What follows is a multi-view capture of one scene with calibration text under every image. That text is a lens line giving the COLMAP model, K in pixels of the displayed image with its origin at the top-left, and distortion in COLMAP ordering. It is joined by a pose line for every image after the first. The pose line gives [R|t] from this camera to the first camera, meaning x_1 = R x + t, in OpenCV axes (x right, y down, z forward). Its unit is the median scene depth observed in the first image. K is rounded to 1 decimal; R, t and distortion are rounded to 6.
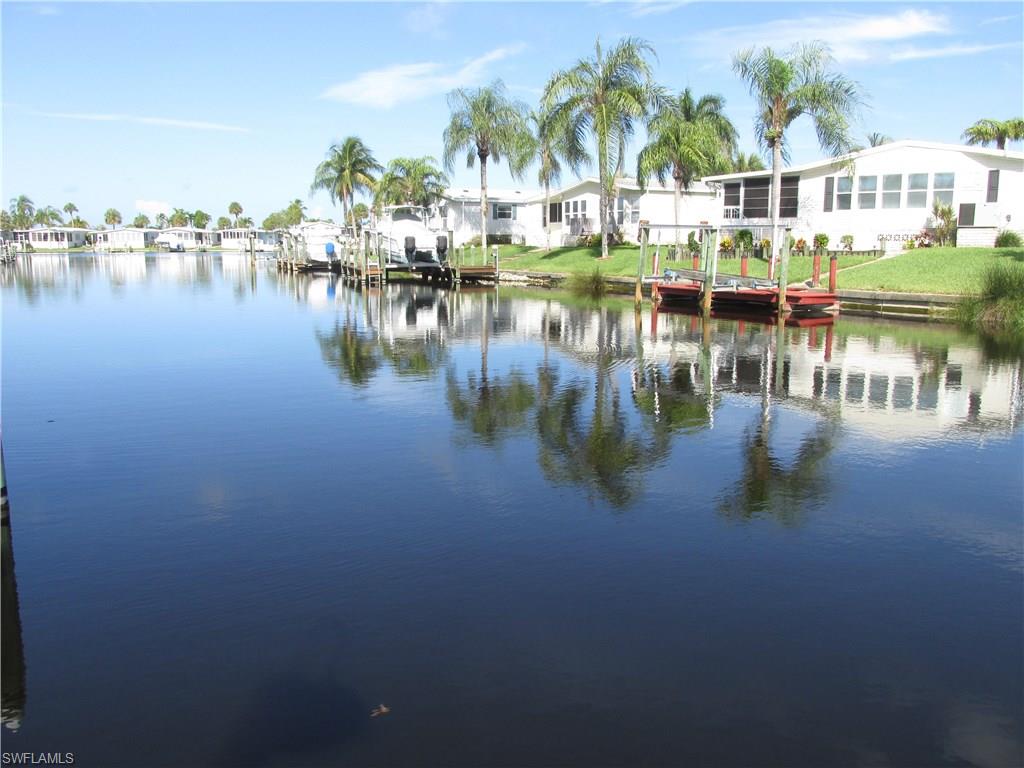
lens RADIAL K [[854.1, 0, 508.8], [0, 854.1, 380.5], [0, 0, 1]] dist [-0.033735, 0.008181]
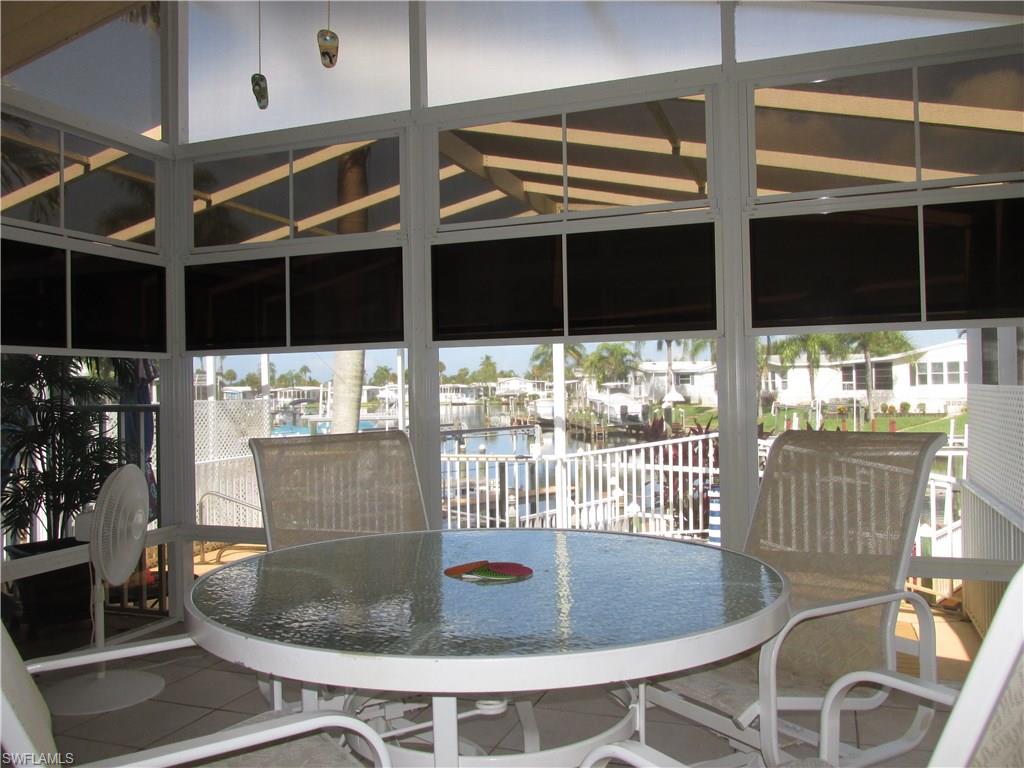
lens RADIAL K [[854.1, 0, 508.8], [0, 854.1, 380.5], [0, 0, 1]] dist [-0.033735, 0.008181]
pose [[0.980619, -0.023373, -0.194527, -0.022414], [-0.009526, 0.985997, -0.166489, 0.037284], [0.195695, 0.165115, 0.966665, -0.476802]]
